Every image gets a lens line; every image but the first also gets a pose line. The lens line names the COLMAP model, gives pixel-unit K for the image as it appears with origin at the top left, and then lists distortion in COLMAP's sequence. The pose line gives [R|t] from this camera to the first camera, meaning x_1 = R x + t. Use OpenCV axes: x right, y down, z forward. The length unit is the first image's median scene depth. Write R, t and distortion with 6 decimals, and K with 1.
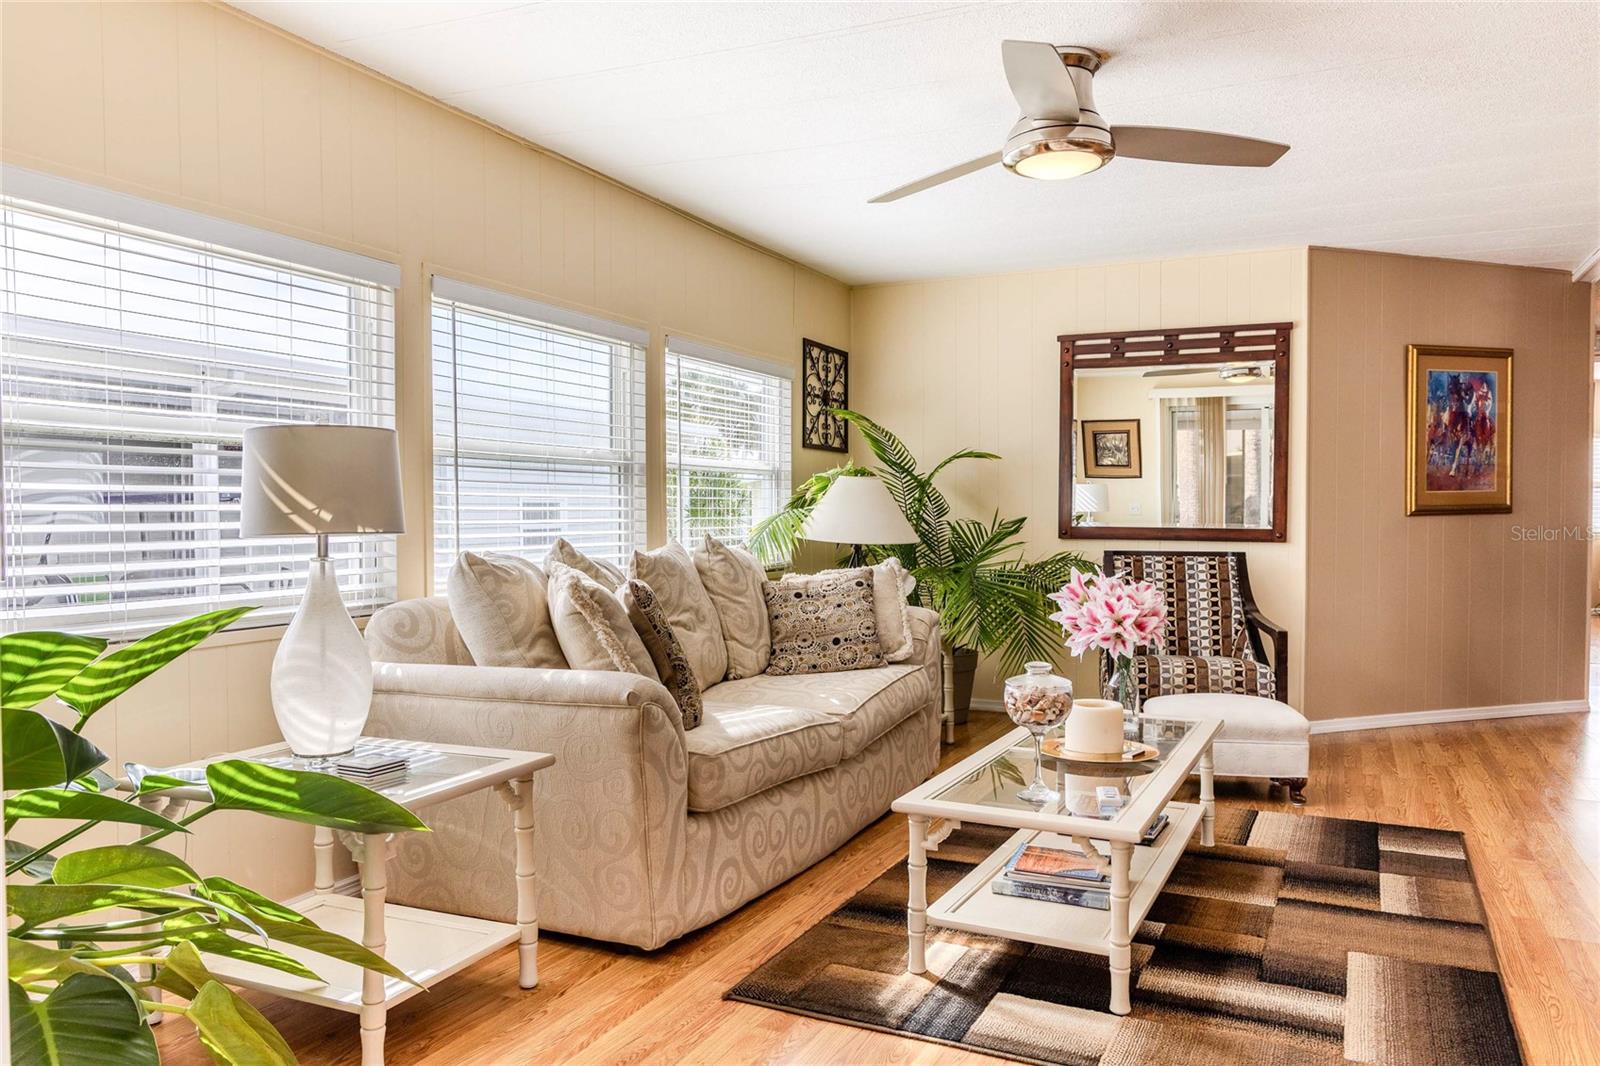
lens RADIAL K [[1167.7, 0, 799.4], [0, 1167.7, 502.3], [0, 0, 1]] dist [-0.000282, -0.000319]
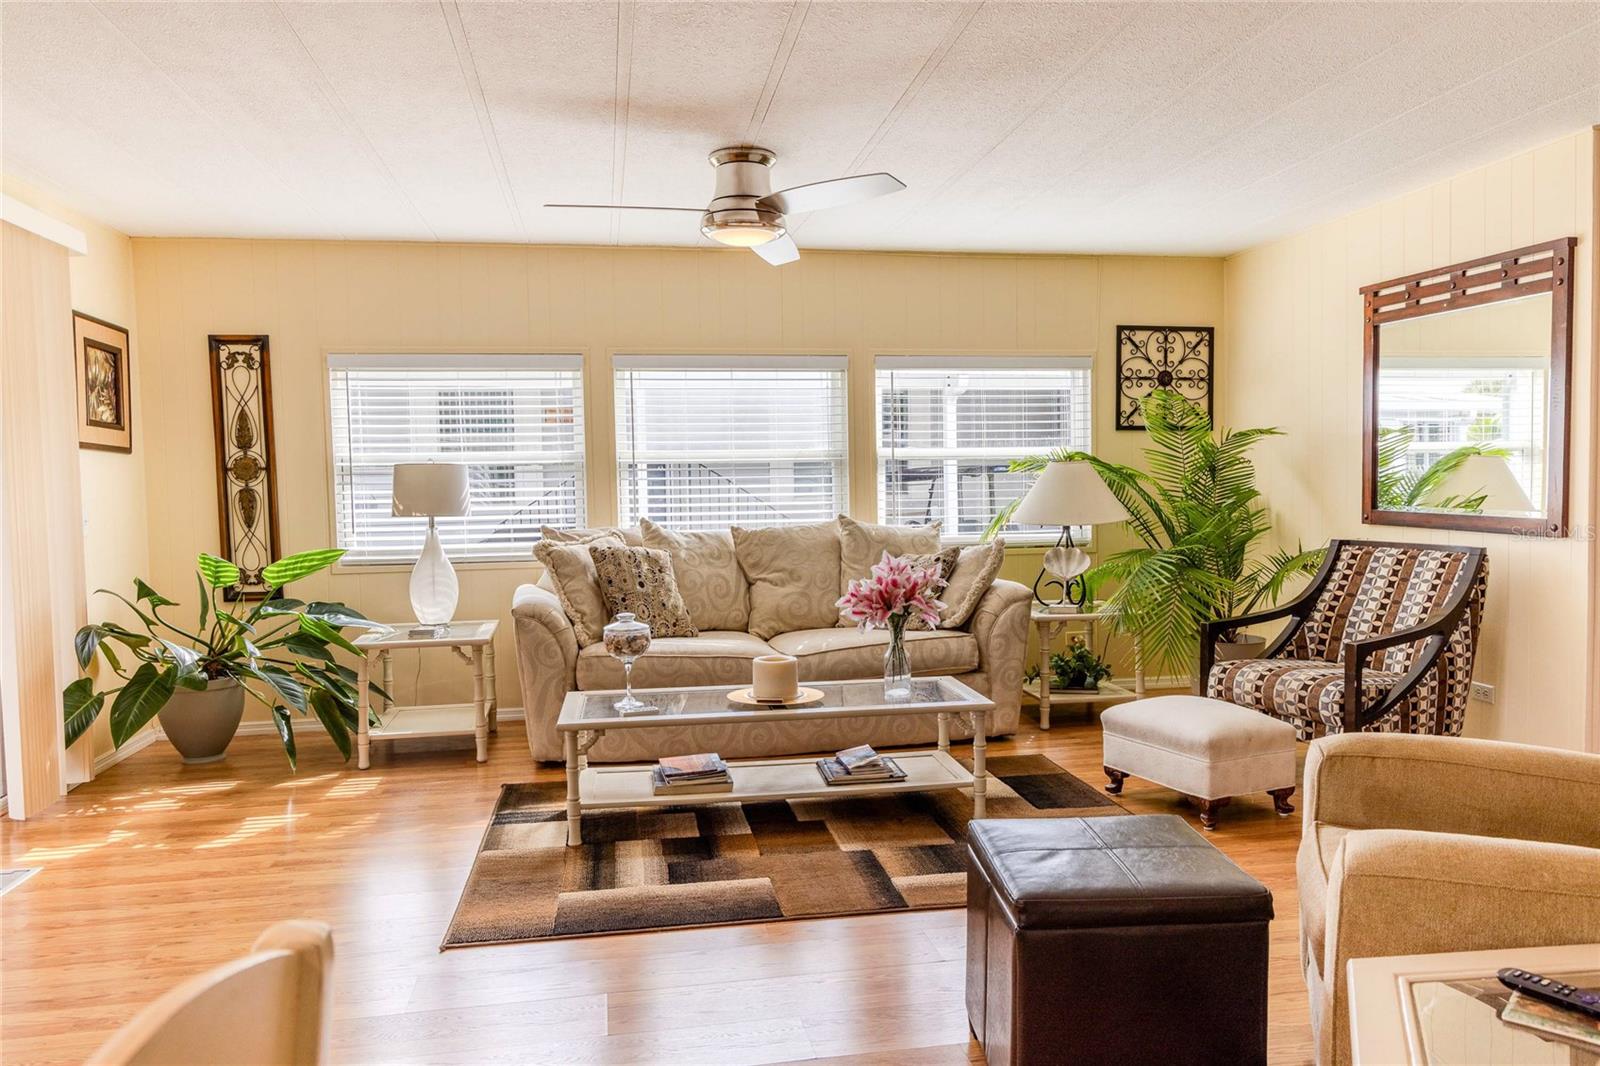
lens RADIAL K [[1141.3, 0, 800.0], [0, 1141.3, 533.0], [0, 0, 1]] dist [0.000187, -0.001731]
pose [[0.570815, 0.033909, -0.820378, 1.096956], [0.020255, 0.998261, 0.055355, -0.027910], [0.820829, -0.048214, 0.569136, 0.282675]]
